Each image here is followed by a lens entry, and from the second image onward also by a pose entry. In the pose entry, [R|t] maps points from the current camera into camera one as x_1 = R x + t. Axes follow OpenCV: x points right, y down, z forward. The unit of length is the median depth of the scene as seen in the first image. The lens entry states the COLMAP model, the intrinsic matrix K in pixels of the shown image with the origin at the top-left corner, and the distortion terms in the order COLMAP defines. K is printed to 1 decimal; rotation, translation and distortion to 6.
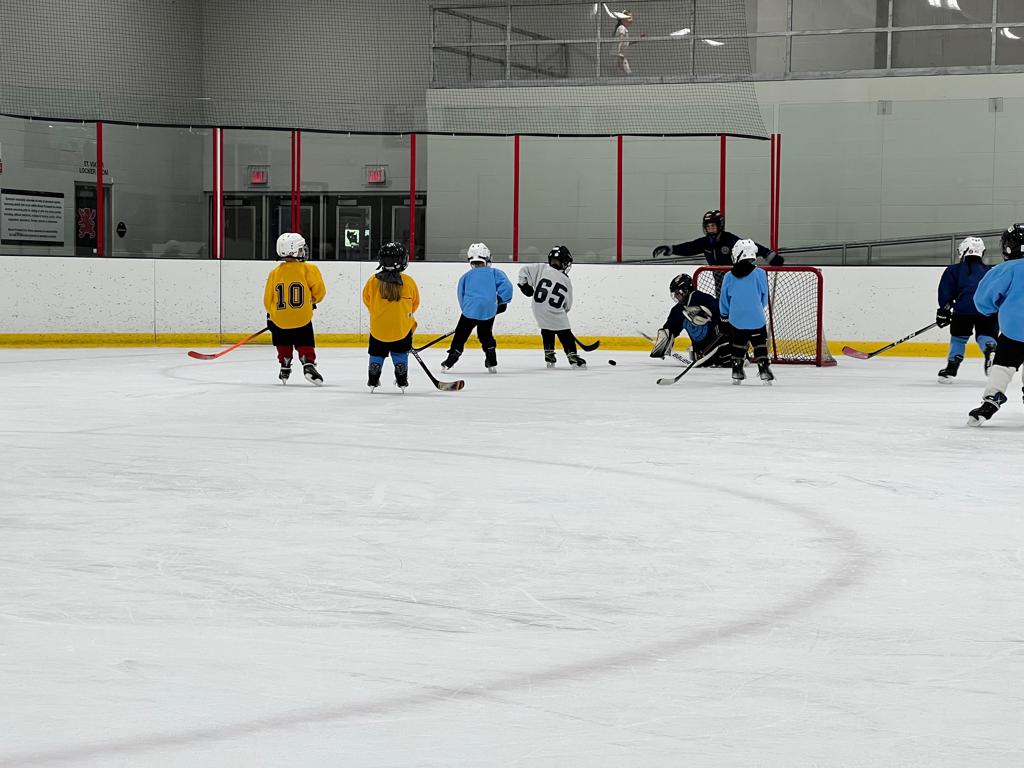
lens RADIAL K [[2287.0, 0, 511.5], [0, 2287.0, 404.8], [0, 0, 1]] dist [0.059424, 2.996375]
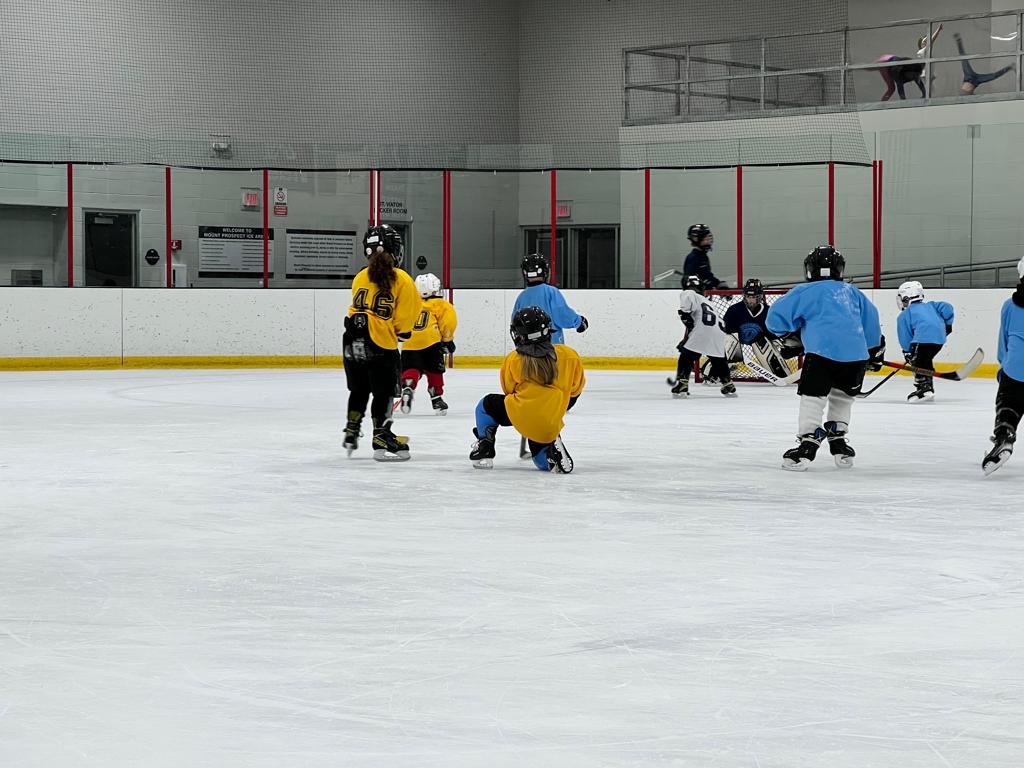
lens RADIAL K [[2307.6, 0, 525.4], [0, 2307.6, 368.1], [0, 0, 1]] dist [0.075615, 2.806941]
pose [[0.943597, 0.000953, -0.331095, 0.307088], [-0.010814, 0.999551, -0.027942, 0.005039], [0.330919, 0.029947, 0.943184, -0.023507]]
